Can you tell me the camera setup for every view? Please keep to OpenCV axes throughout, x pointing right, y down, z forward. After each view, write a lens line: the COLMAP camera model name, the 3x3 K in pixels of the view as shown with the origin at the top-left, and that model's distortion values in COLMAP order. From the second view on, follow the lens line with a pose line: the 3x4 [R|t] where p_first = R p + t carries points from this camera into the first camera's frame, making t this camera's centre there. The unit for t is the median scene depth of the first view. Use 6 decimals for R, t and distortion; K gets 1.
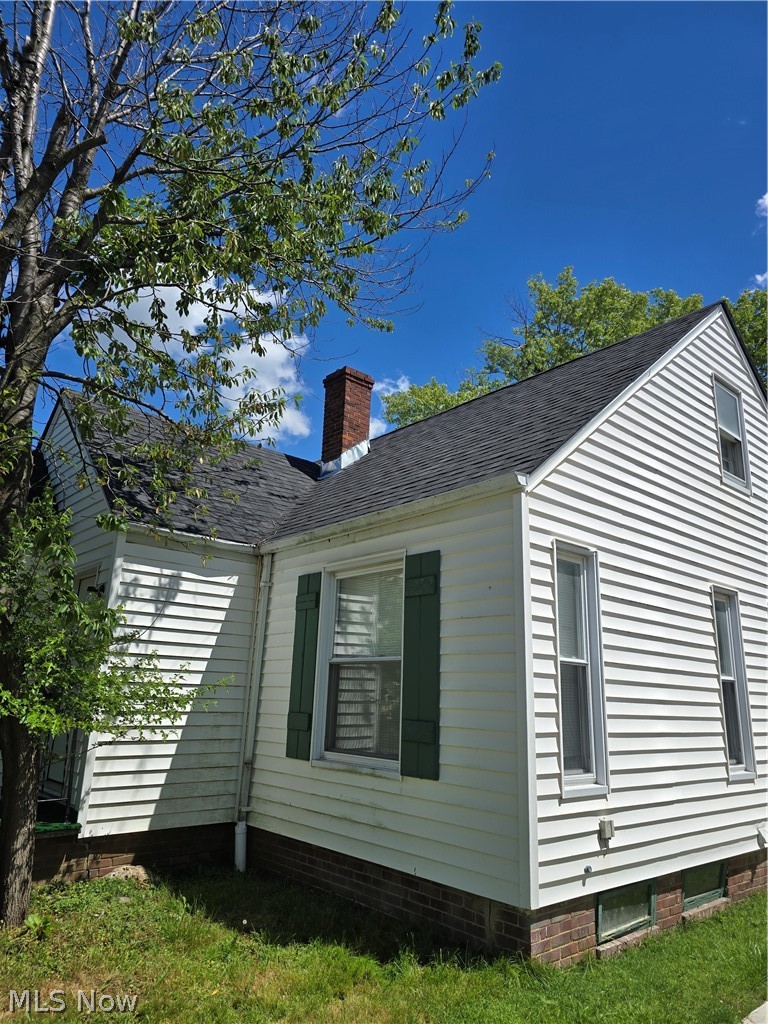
lens RADIAL K [[681.2, 0, 394.1], [0, 681.2, 513.4], [0, 0, 1]] dist [0.045220, -0.034778]
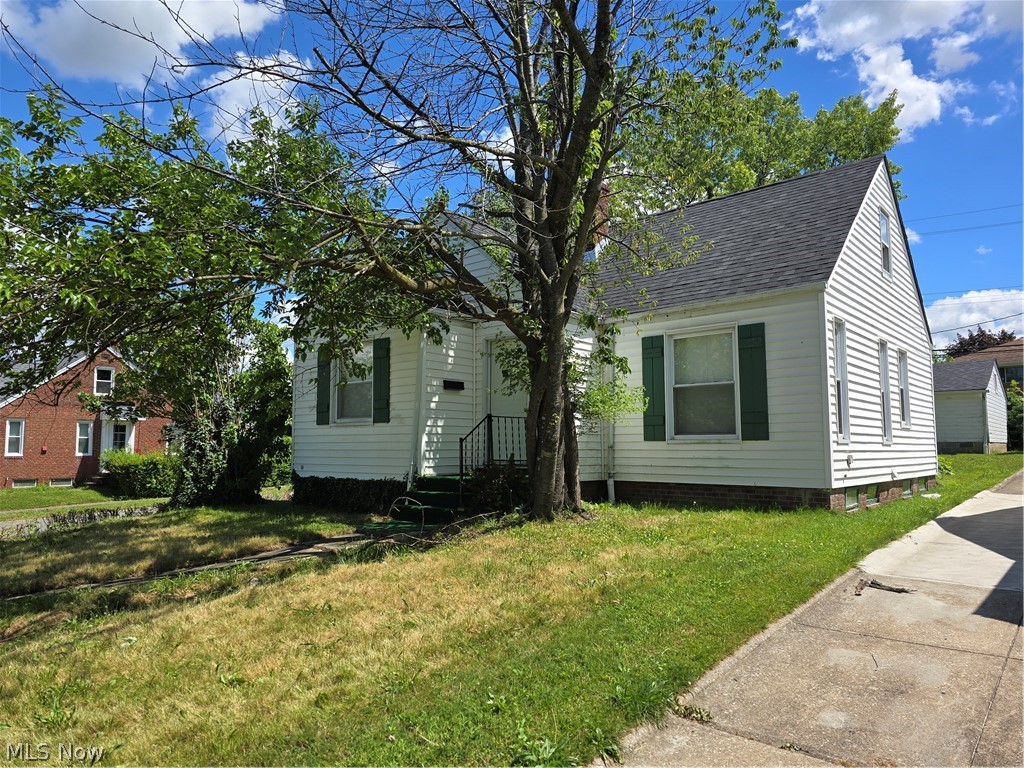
lens RADIAL K [[681.2, 0, 475.6], [0, 681.2, 392.9], [0, 0, 1]] dist [0.045220, -0.034778]
pose [[0.993749, -0.024405, 0.108941, -0.817096], [0.004347, 0.983533, 0.180678, -0.086856], [-0.111556, -0.179075, 0.977490, -0.673455]]
